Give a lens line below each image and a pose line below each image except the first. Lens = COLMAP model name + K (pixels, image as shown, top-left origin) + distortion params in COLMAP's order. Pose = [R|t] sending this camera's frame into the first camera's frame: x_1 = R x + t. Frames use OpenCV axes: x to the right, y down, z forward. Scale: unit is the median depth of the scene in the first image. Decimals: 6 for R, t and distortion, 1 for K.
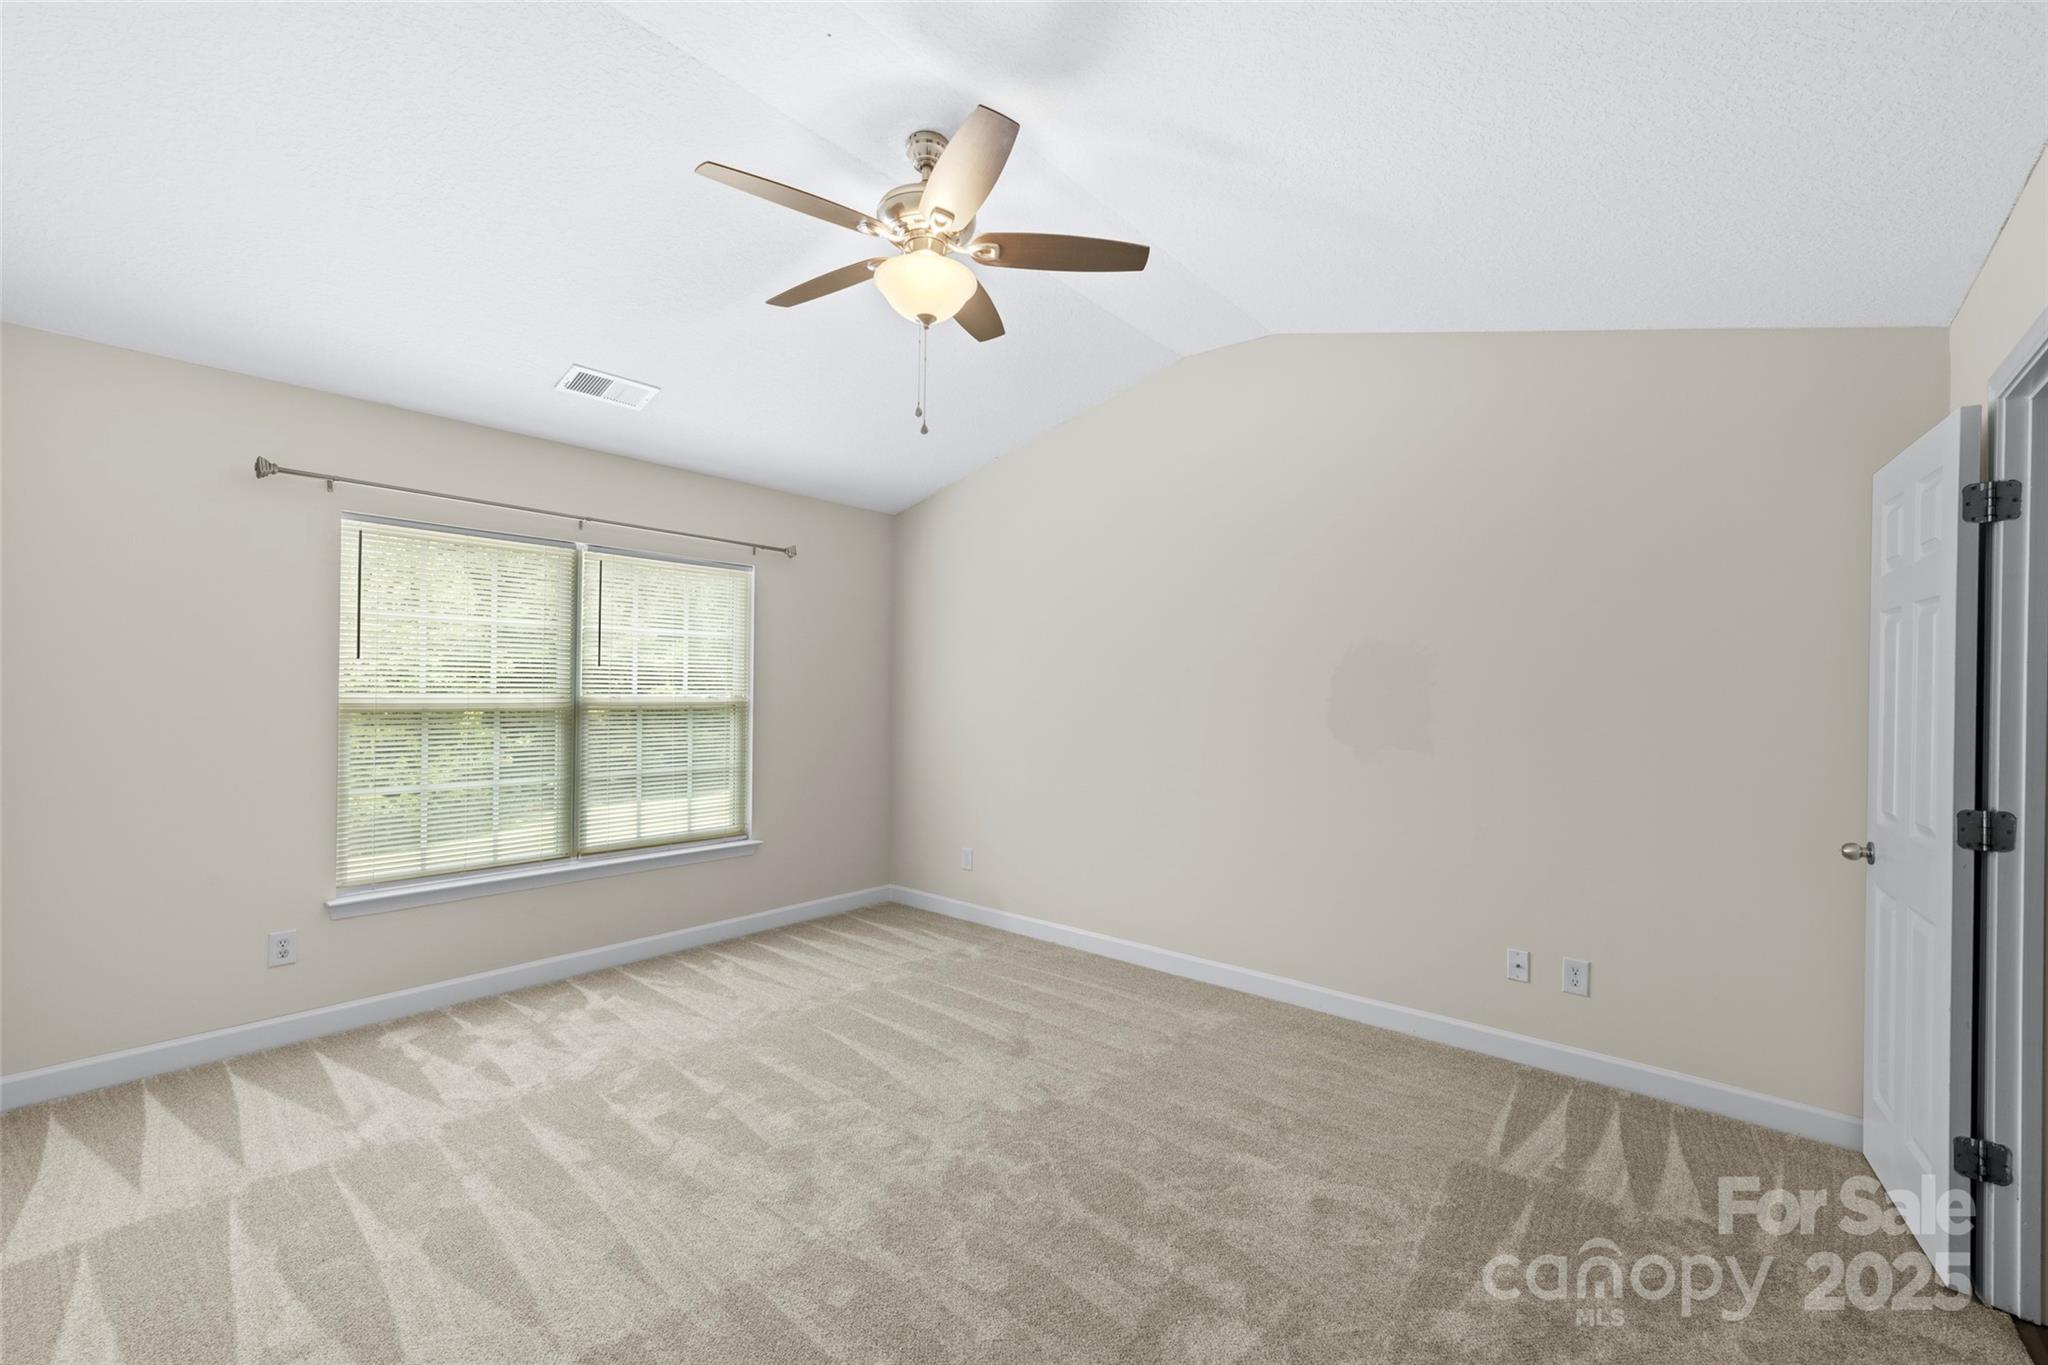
lens RADIAL K [[858.3, 0, 1024.0], [0, 858.3, 682.5], [0, 0, 1]] dist [-0.001676, -0.000021]
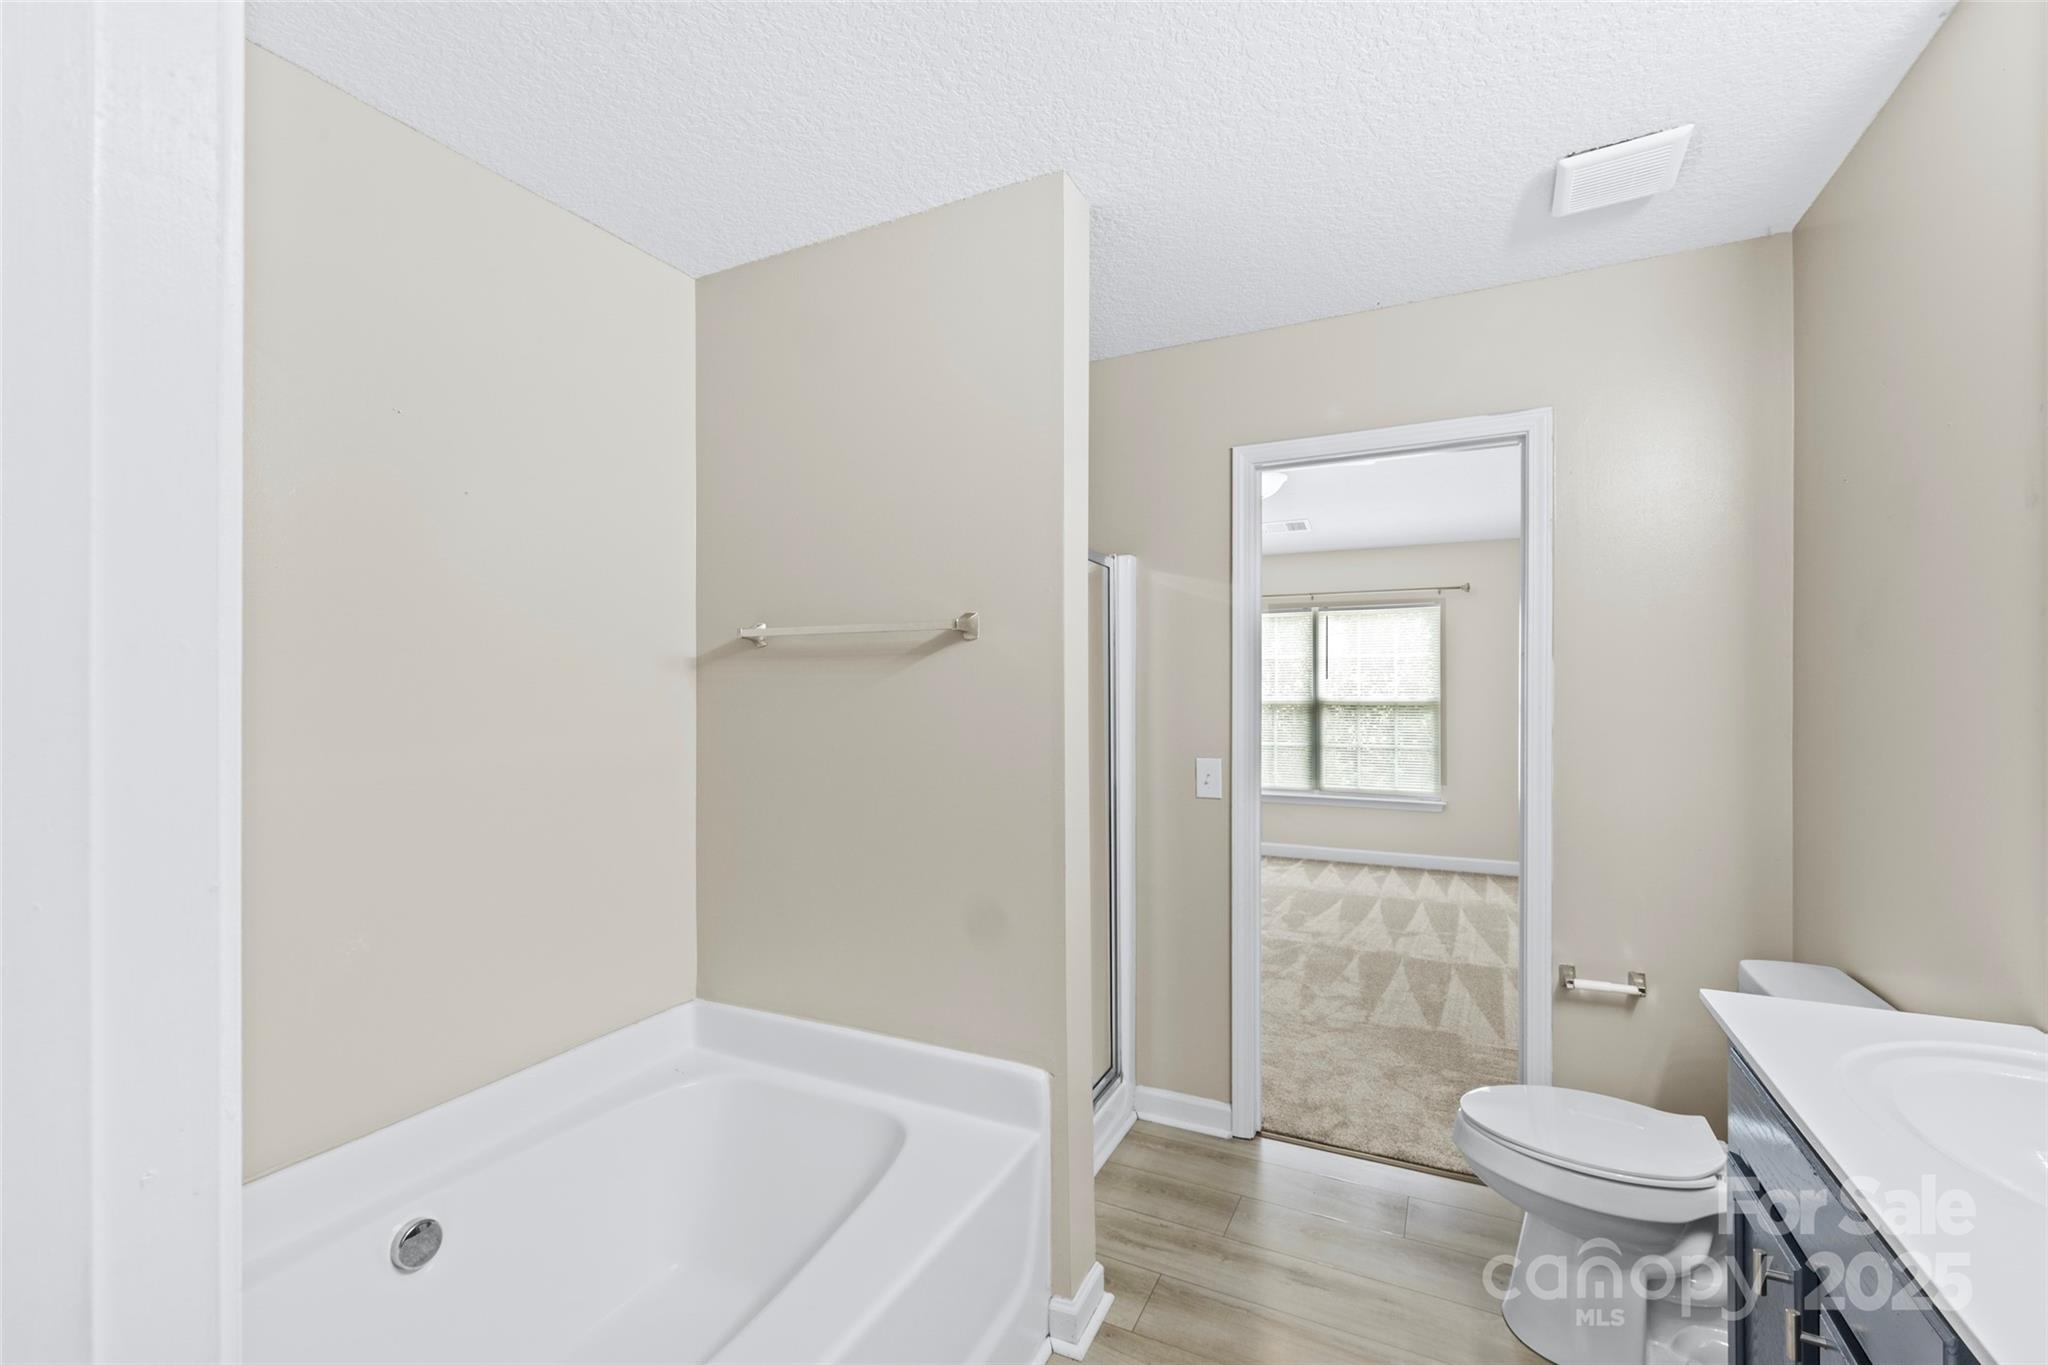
lens RADIAL K [[858.3, 0, 1024.0], [0, 858.3, 682.5], [0, 0, 1]] dist [-0.001676, -0.000021]
pose [[0.251890, -0.013195, -0.967666, 0.992398], [0.017222, 0.999810, -0.009150, -0.006984], [0.967603, -0.014361, 0.252069, -0.002475]]
